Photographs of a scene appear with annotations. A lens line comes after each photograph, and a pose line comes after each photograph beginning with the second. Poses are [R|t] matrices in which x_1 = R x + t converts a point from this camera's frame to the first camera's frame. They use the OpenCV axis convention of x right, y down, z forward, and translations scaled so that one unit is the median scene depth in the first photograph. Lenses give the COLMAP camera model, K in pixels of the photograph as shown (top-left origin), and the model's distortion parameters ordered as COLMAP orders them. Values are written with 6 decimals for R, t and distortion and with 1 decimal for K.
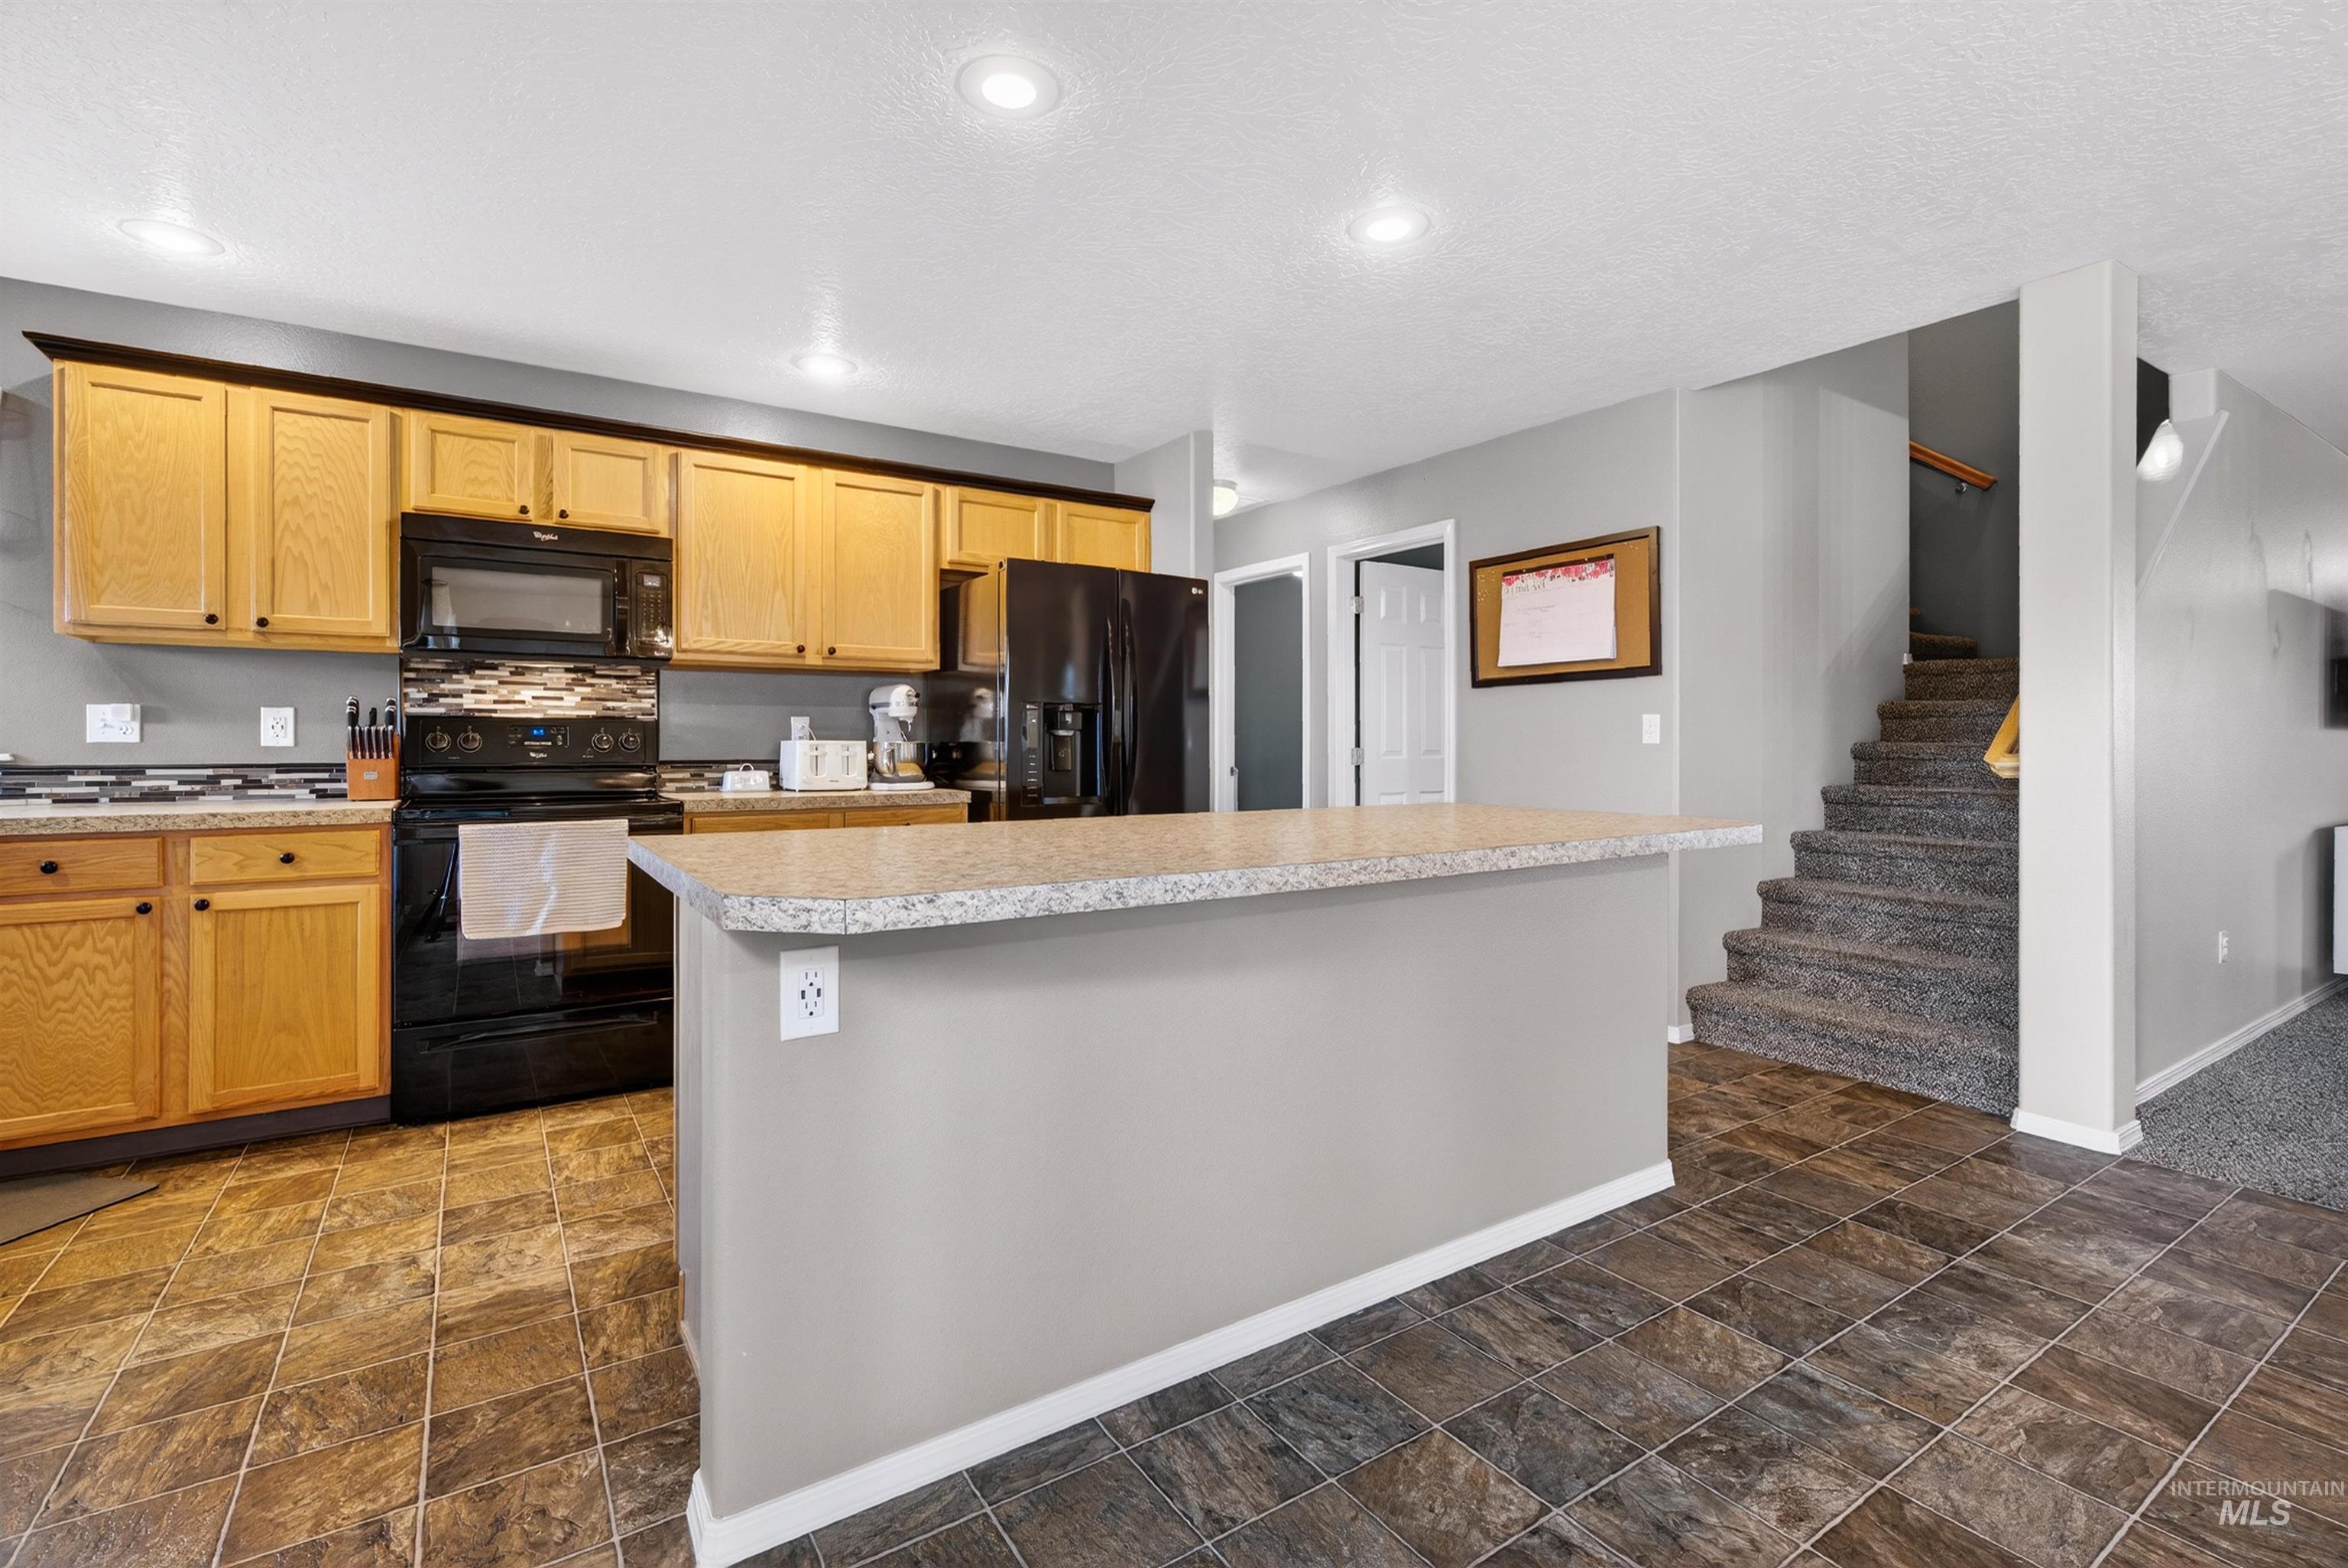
lens RADIAL K [[1051.9, 0, 1165.4], [0, 1051.9, 744.5], [0, 0, 1]] dist [-0.000274, 0.000836]
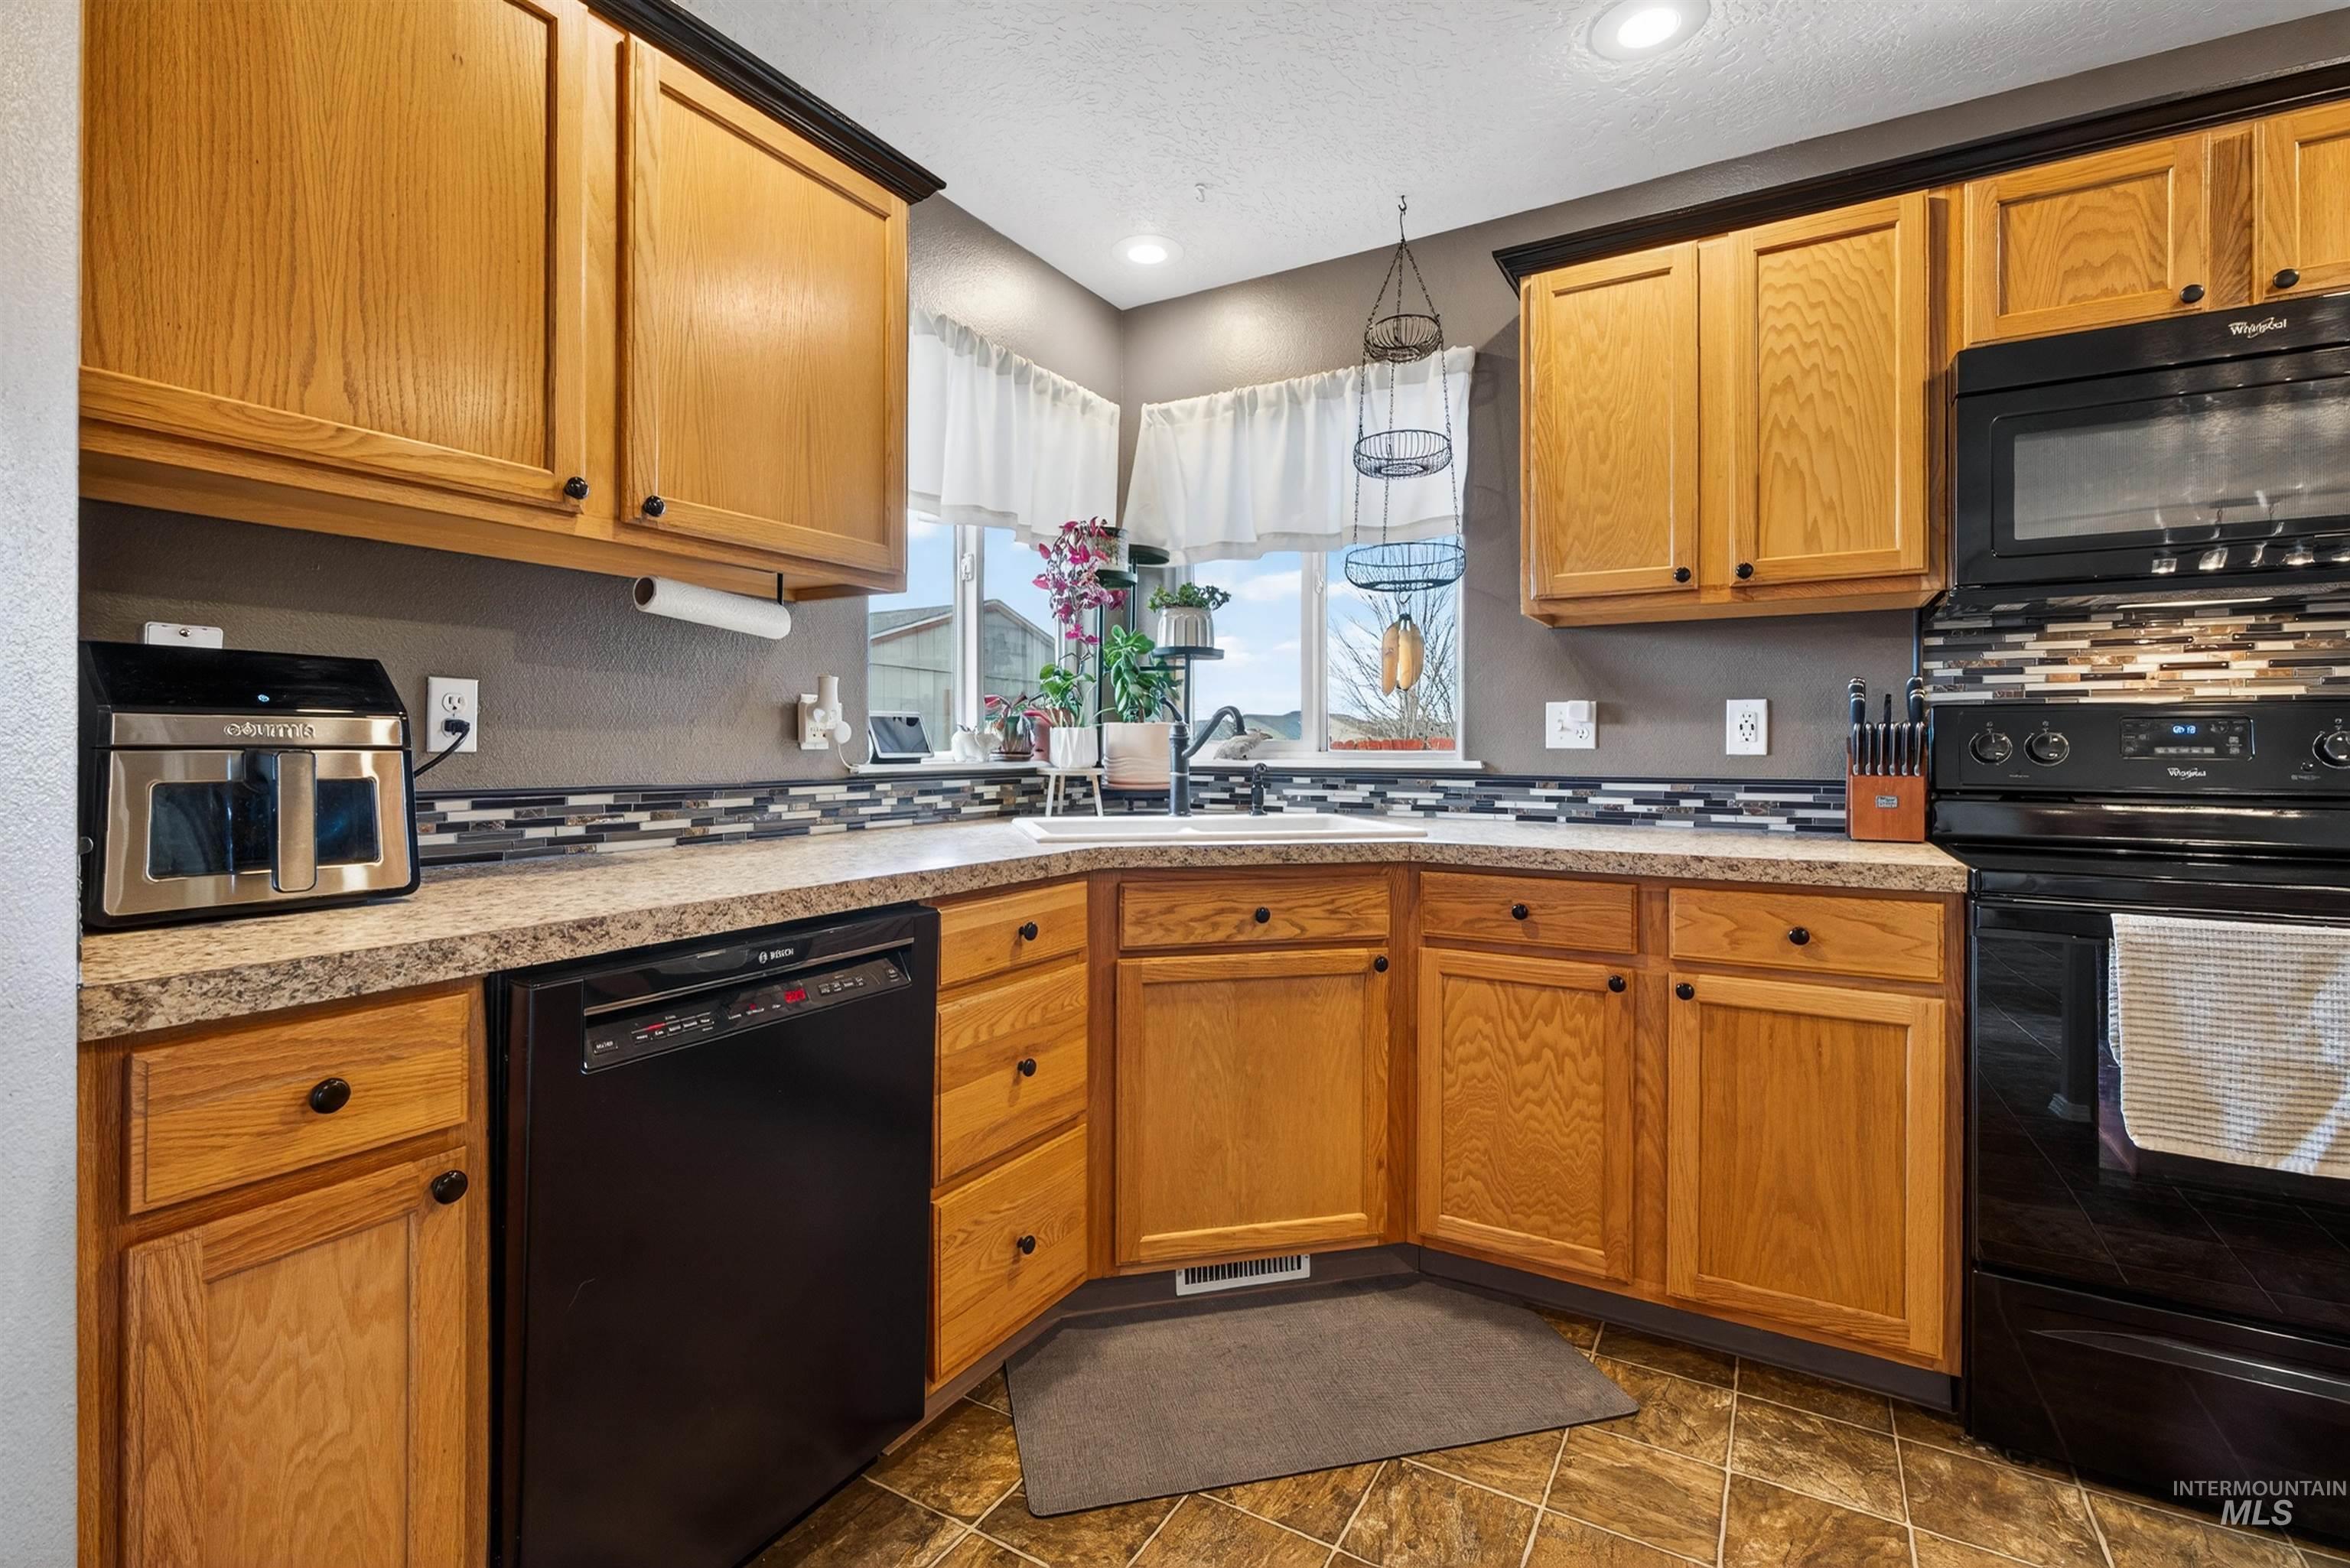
lens RADIAL K [[1052.9, 0, 1166.4], [0, 1052.9, 744.5], [0, 0, 1]] dist [-0.000274, 0.000836]
pose [[0.438911, -0.003849, -0.898522, -0.431442], [-0.003487, 0.999976, -0.005987, 0.000527], [0.898524, 0.005761, 0.438887, 0.385260]]
